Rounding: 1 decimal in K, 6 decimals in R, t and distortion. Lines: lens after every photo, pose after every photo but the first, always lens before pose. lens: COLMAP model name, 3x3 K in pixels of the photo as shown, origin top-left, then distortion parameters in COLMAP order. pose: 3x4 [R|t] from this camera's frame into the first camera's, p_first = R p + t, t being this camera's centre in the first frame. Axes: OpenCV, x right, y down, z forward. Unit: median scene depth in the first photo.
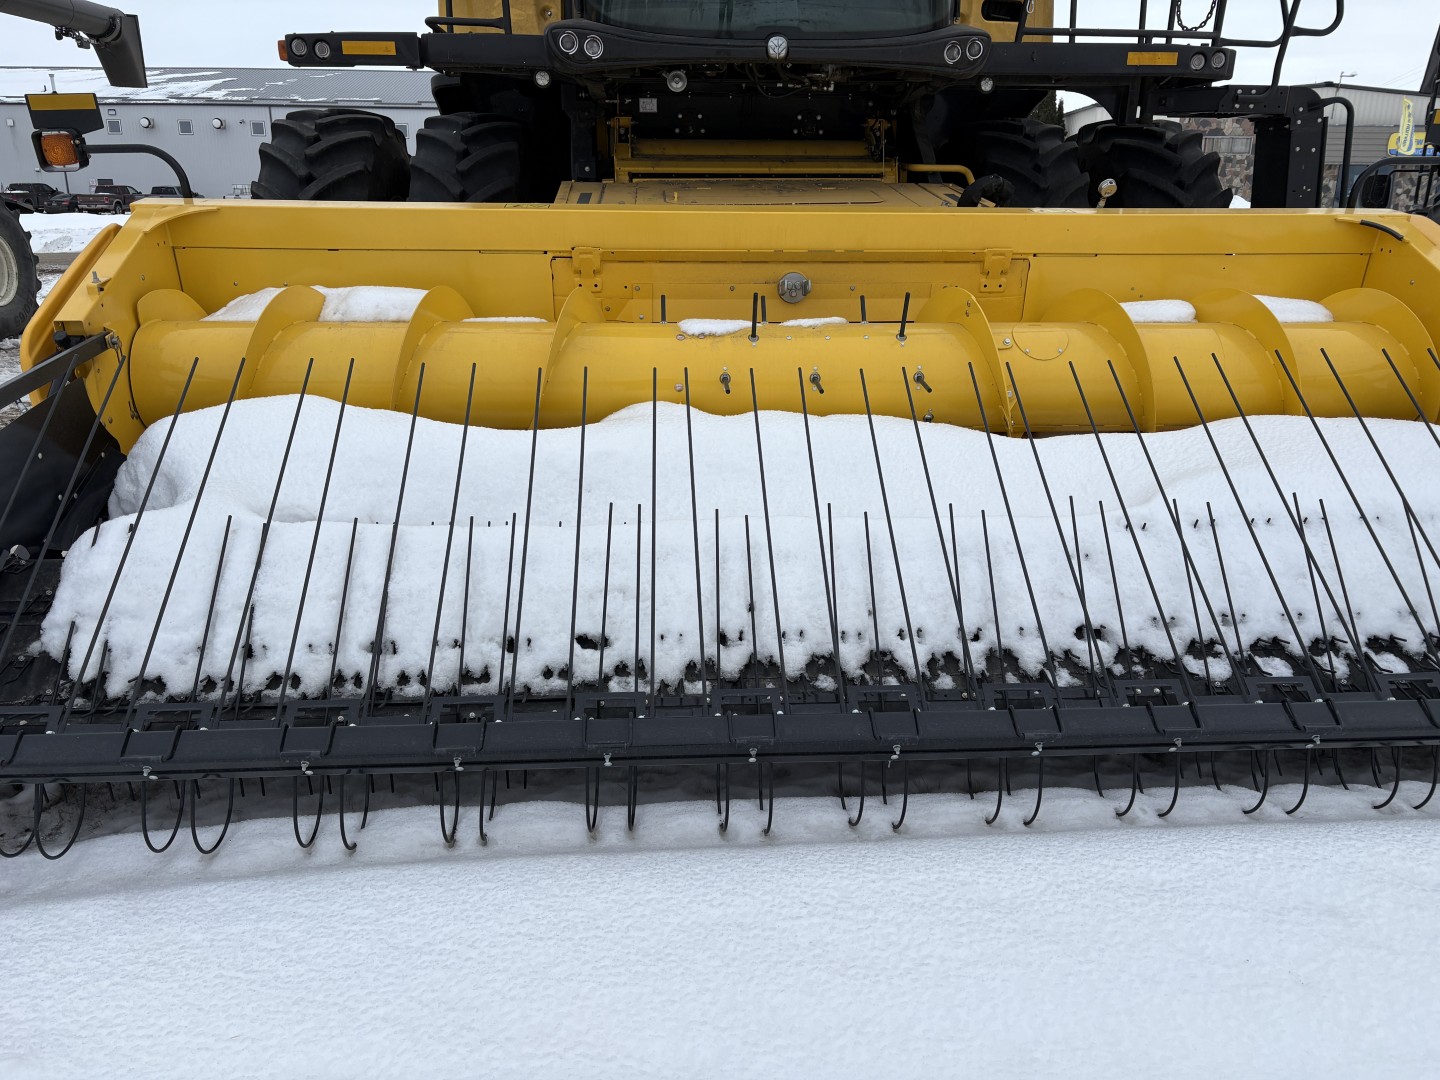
lens RADIAL K [[1102.1, 0, 711.1], [0, 1102.1, 551.3], [0, 0, 1]] dist [0.013553, 0.001440]
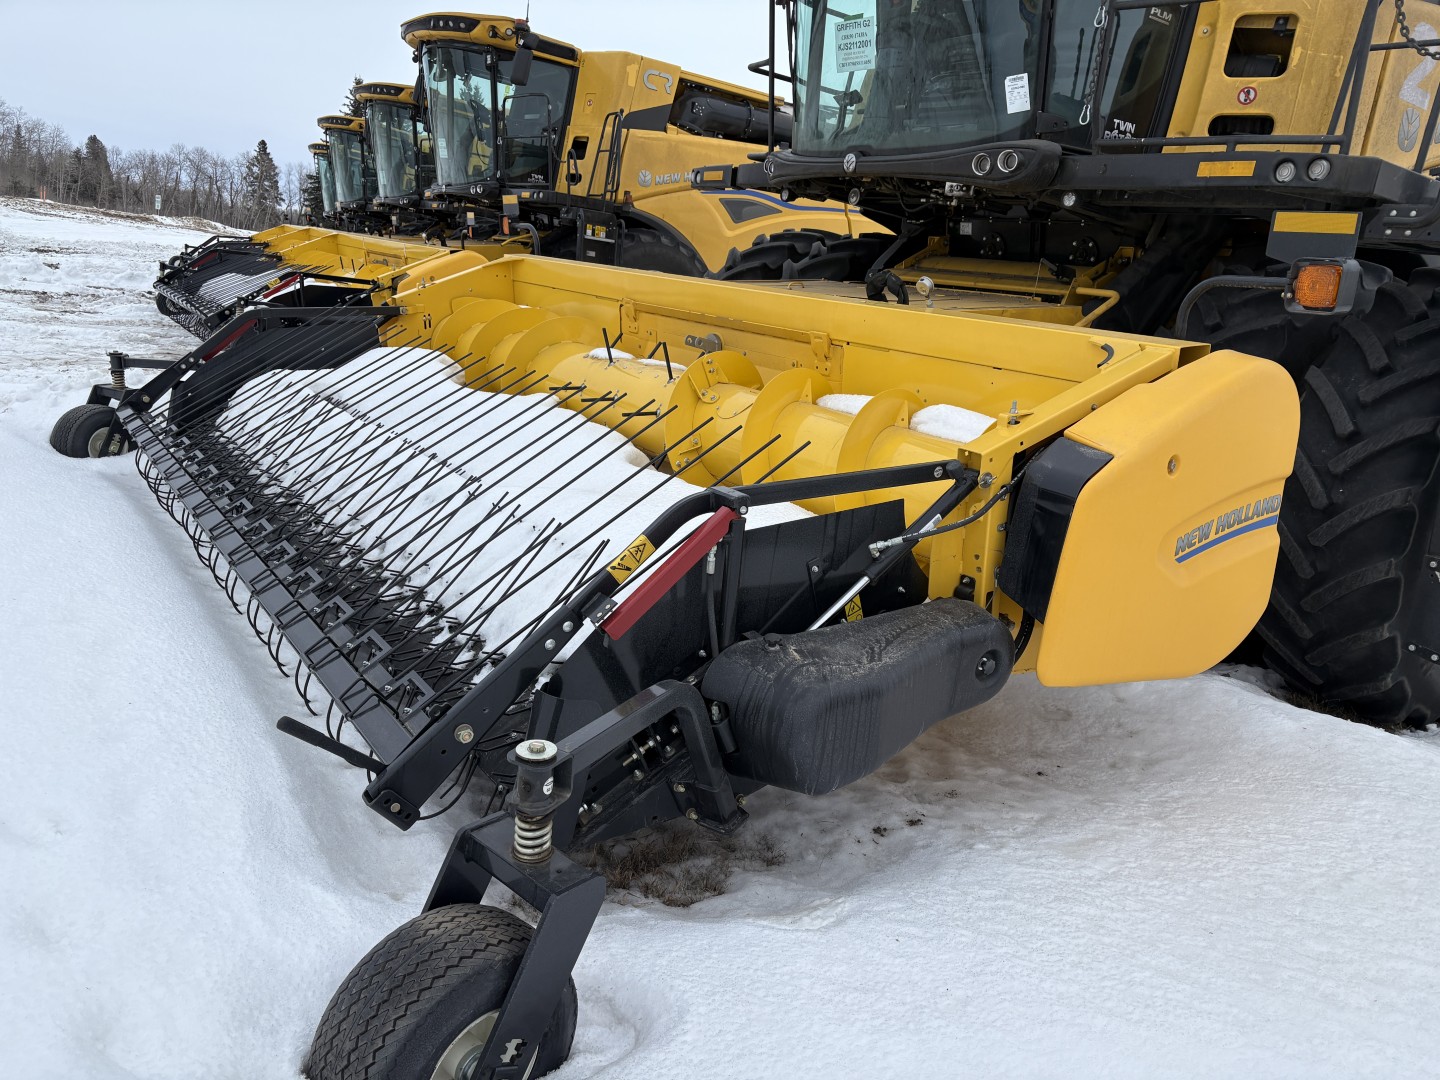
lens RADIAL K [[1102.1, 0, 711.1], [0, 1102.1, 551.3], [0, 0, 1]] dist [0.013553, 0.001440]
pose [[0.507749, 0.259978, -0.821342, 0.932978], [-0.380971, 0.922853, 0.056596, -0.087991], [0.772692, 0.284171, 0.567621, 0.325091]]
